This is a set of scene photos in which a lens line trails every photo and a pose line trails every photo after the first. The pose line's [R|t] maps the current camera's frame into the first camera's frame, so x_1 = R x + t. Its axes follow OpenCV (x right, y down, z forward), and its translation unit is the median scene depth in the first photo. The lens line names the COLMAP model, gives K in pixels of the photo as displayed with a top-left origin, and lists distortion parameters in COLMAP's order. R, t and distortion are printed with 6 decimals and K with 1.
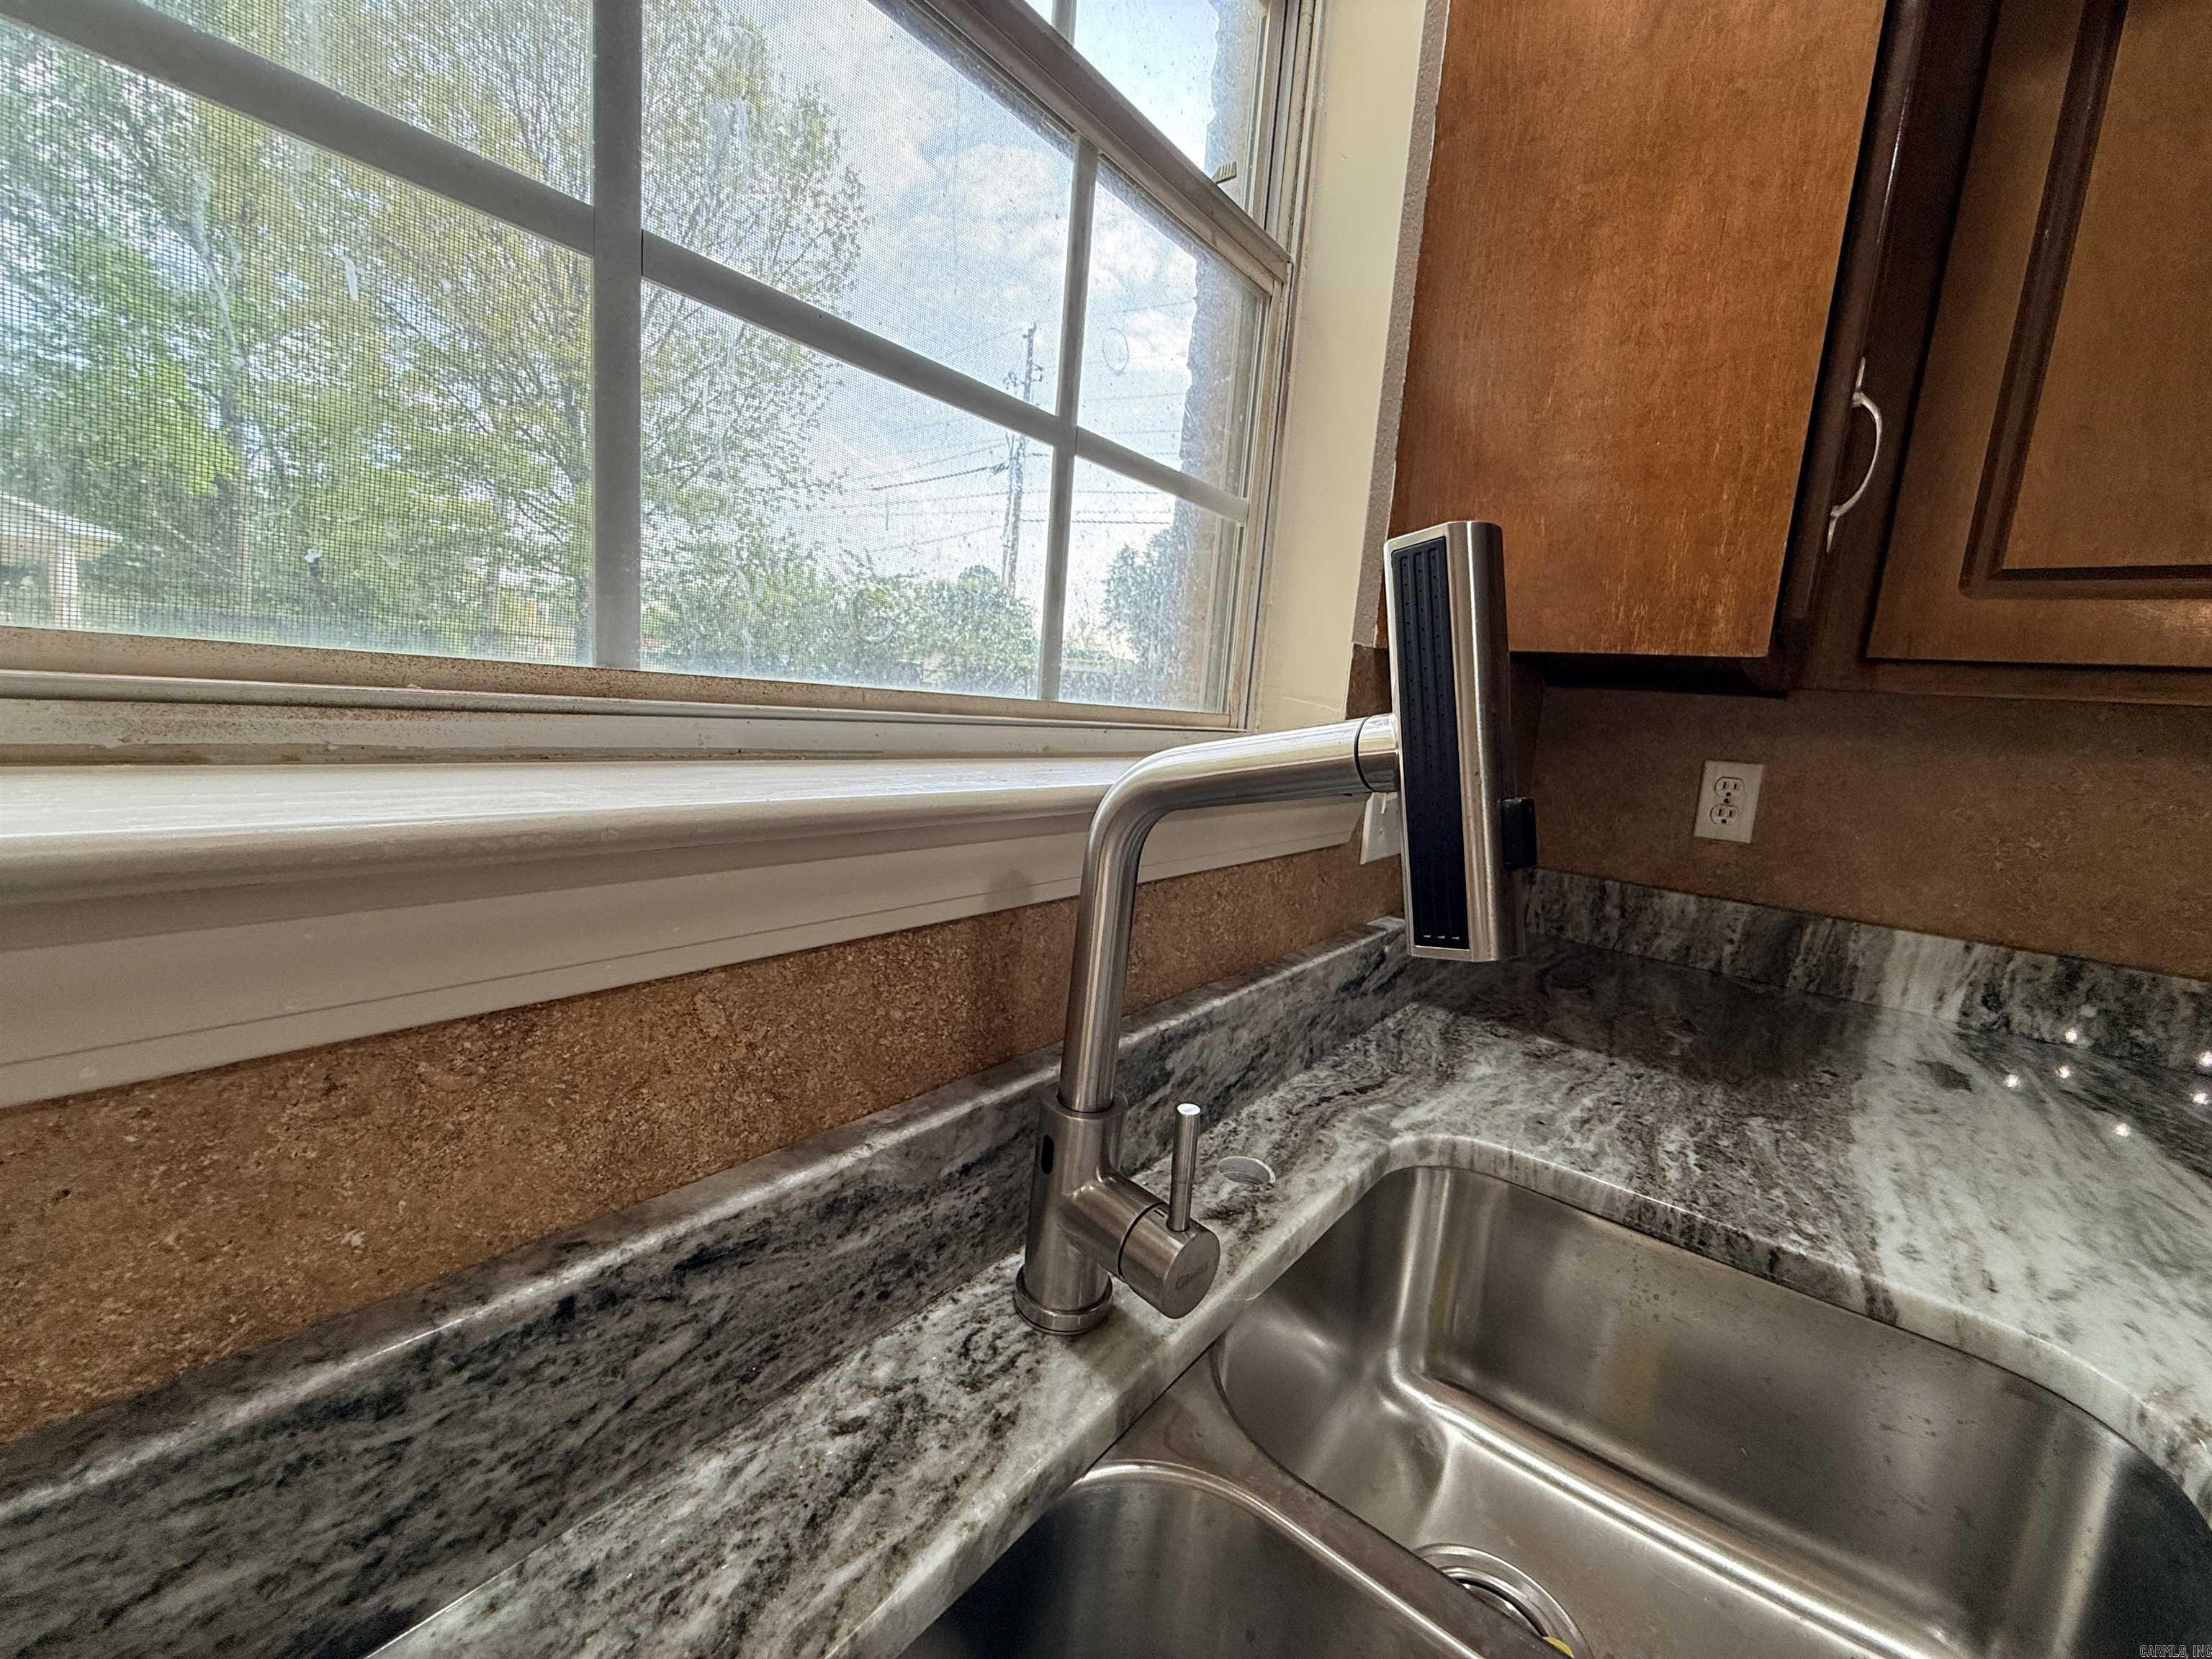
lens RADIAL K [[881.3, 0, 1102.0], [0, 881.3, 832.1], [0, 0, 1]] dist [-0.000735, -0.000040]
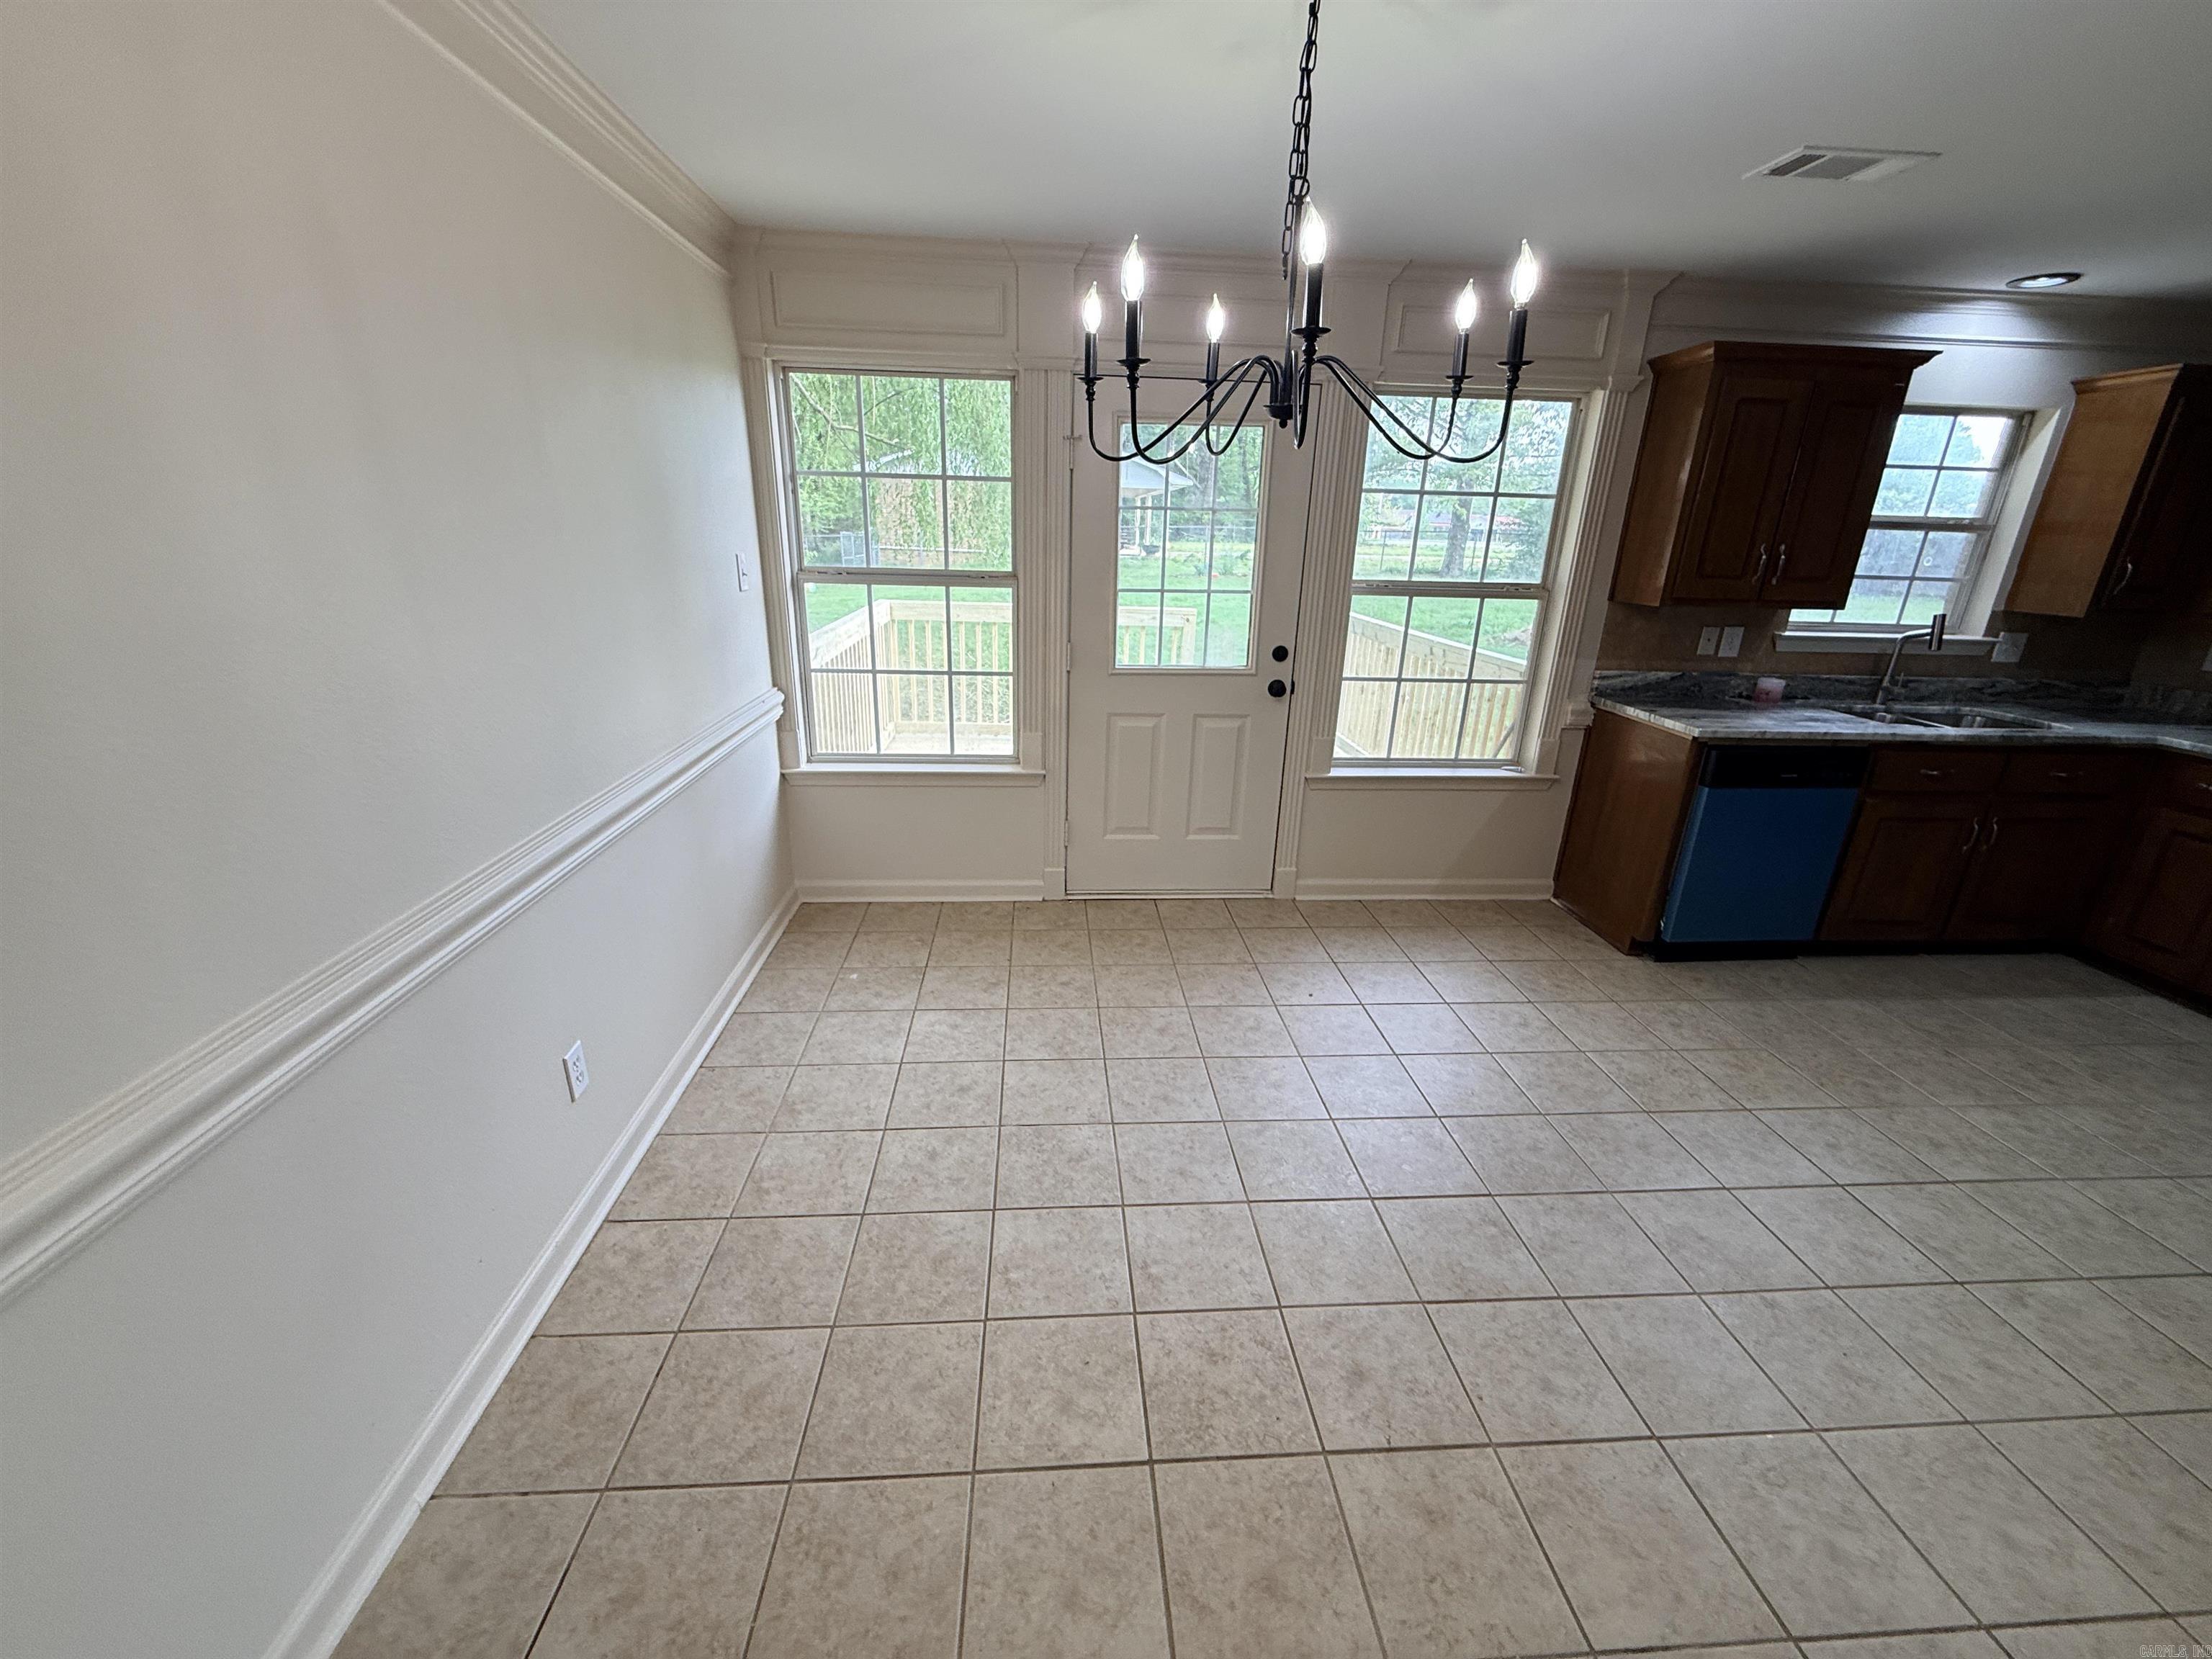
lens RADIAL K [[885.6, 0, 1100.1], [0, 885.6, 830.8], [0, 0, 1]] dist [-0.000645, -0.000145]
pose [[0.671703, 0.186138, -0.717055, 0.559850], [-0.087311, 0.981065, 0.172883, 0.423906], [0.735658, -0.053519, 0.675236, -4.568718]]
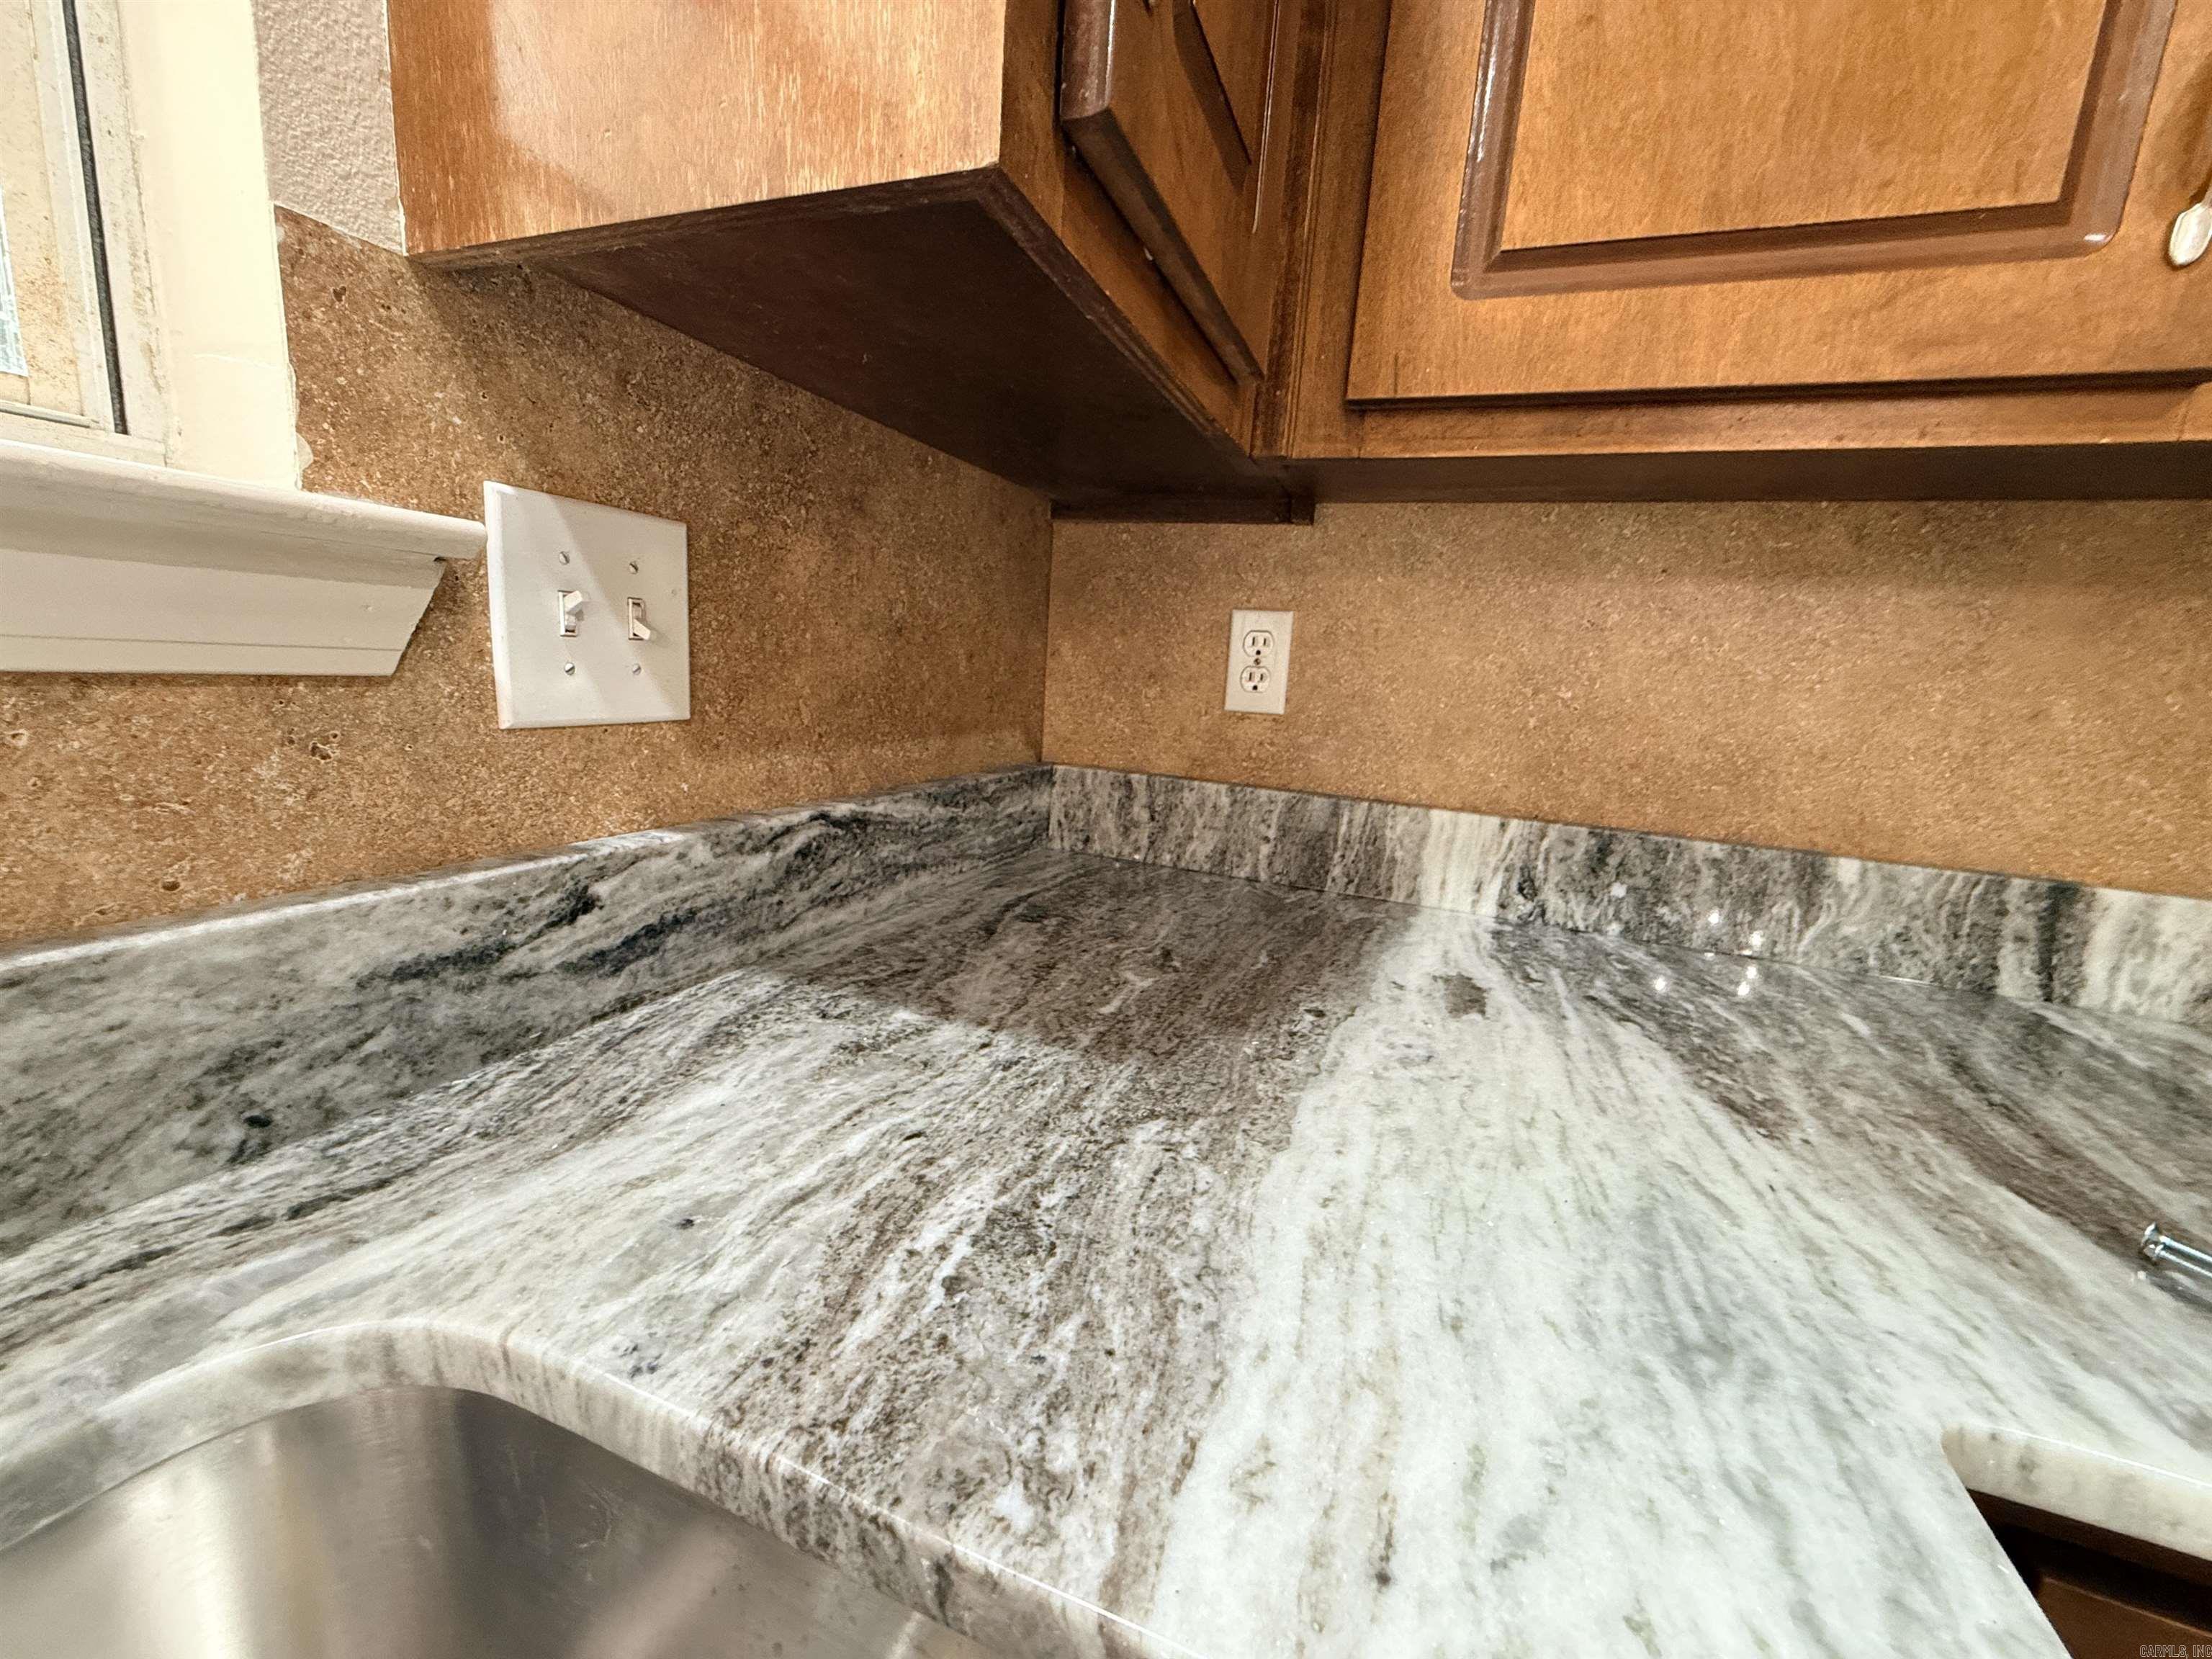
lens RADIAL K [[881.3, 0, 1102.0], [0, 881.3, 832.1], [0, 0, 1]] dist [-0.000735, -0.000040]
pose [[0.955619, -0.065569, 0.287216, 0.435360], [0.048809, 0.996682, 0.065139, 0.073538], [-0.290534, -0.048229, 0.955648, 0.362691]]
